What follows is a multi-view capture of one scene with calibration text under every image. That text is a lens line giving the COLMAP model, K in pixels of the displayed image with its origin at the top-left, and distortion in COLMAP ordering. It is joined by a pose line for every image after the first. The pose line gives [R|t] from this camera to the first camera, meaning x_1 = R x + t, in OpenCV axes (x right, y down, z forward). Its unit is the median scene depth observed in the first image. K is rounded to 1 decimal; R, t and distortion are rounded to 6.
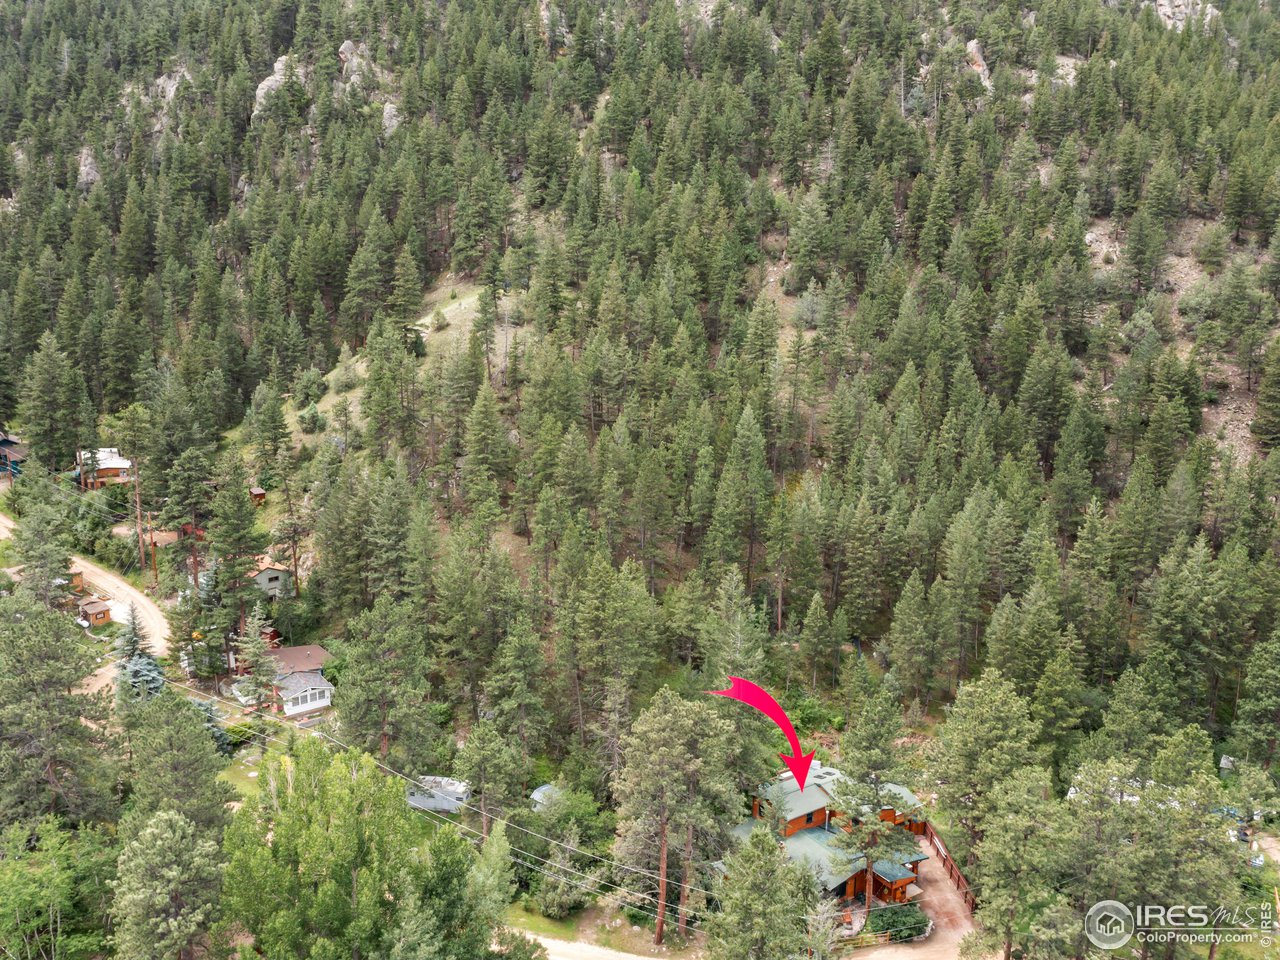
lens RADIAL K [[1154.2, 0, 640.6], [0, 1154.2, 479.0], [0, 0, 1]] dist [-0.003073, 0.001096]
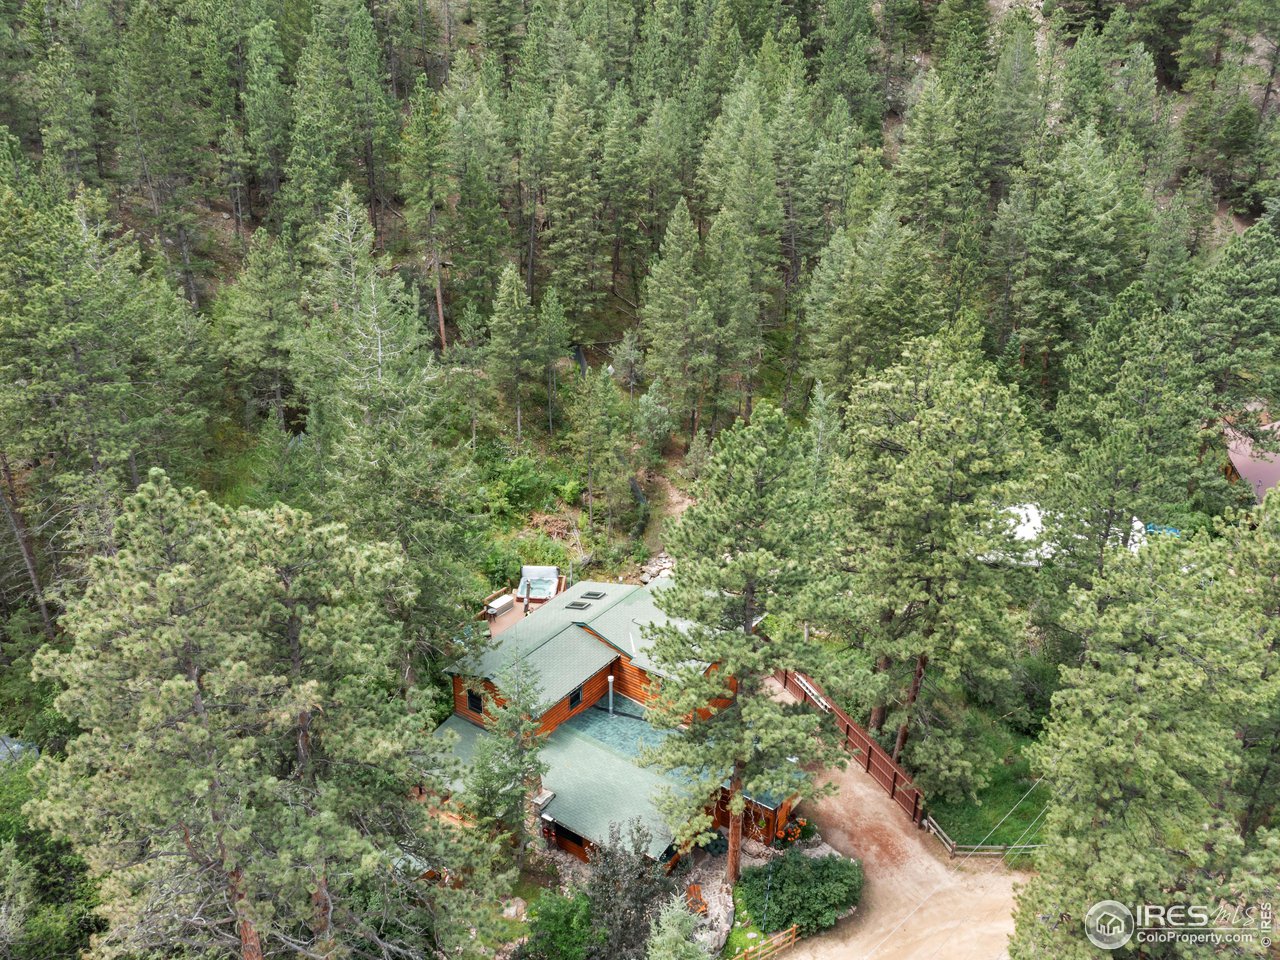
lens RADIAL K [[1154.2, 0, 641.7], [0, 1154.2, 479.7], [0, 0, 1]] dist [-0.003073, 0.001096]
pose [[0.941761, -0.149404, 0.301271, 0.033729], [0.085480, 0.972816, 0.215227, 0.086230], [-0.325237, -0.176940, 0.928931, 0.462597]]
